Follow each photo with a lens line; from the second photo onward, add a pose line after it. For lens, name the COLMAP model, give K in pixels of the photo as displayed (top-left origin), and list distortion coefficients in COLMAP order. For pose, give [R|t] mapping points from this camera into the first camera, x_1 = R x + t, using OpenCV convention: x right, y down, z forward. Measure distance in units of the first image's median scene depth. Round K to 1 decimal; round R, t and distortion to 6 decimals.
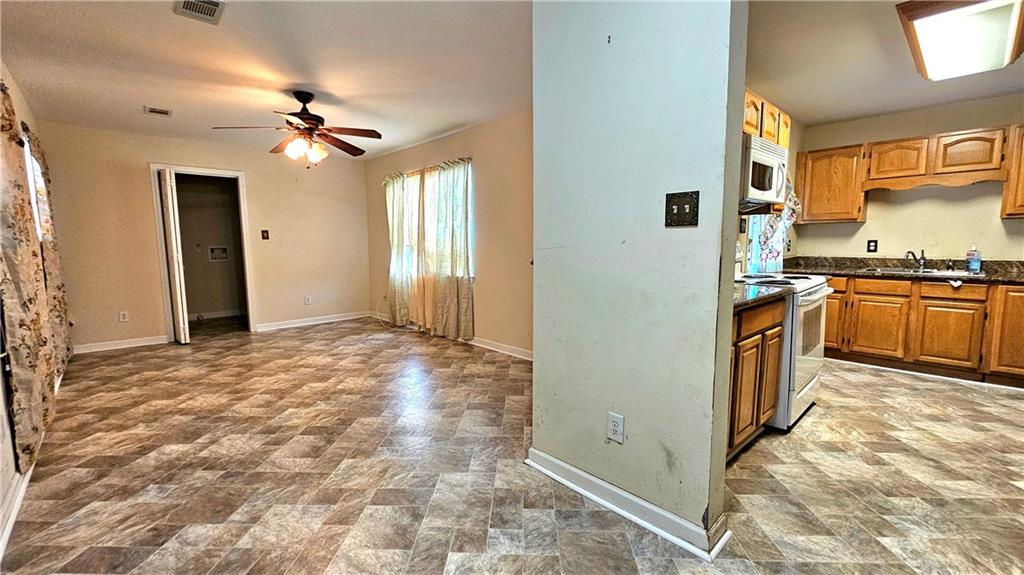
lens RADIAL K [[424.5, 0, 516.6], [0, 424.5, 290.7], [0, 0, 1]] dist [0.000262, 0.000340]
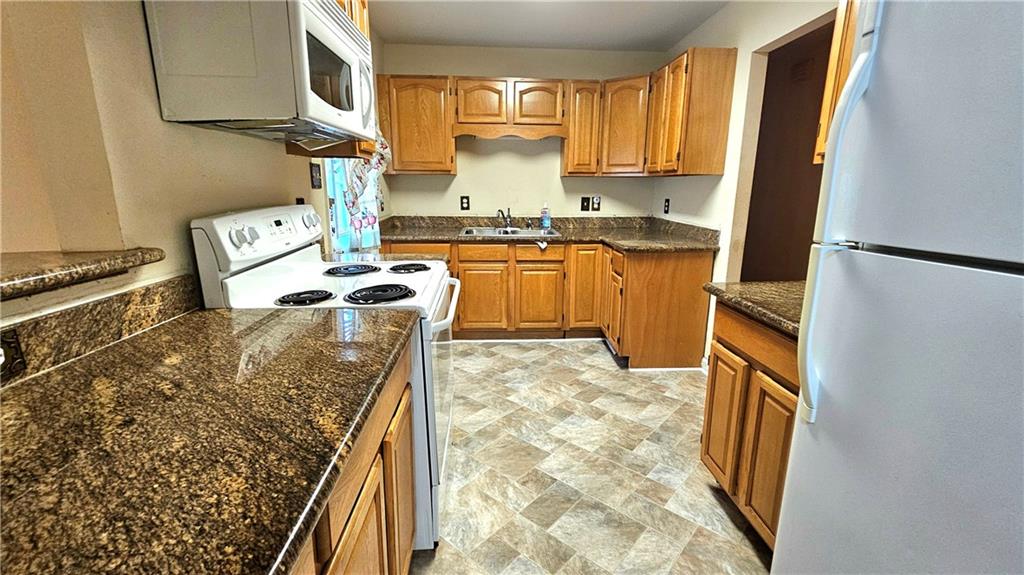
lens RADIAL K [[437.9, 0, 512.0], [0, 437.9, 287.5], [0, 0, 1]] dist [-0.001061, 0.000057]
pose [[0.642597, -0.161209, 0.749053, 0.218656], [0.076506, 0.986230, 0.146621, -0.065836], [-0.762375, -0.036911, 0.646082, 0.378392]]
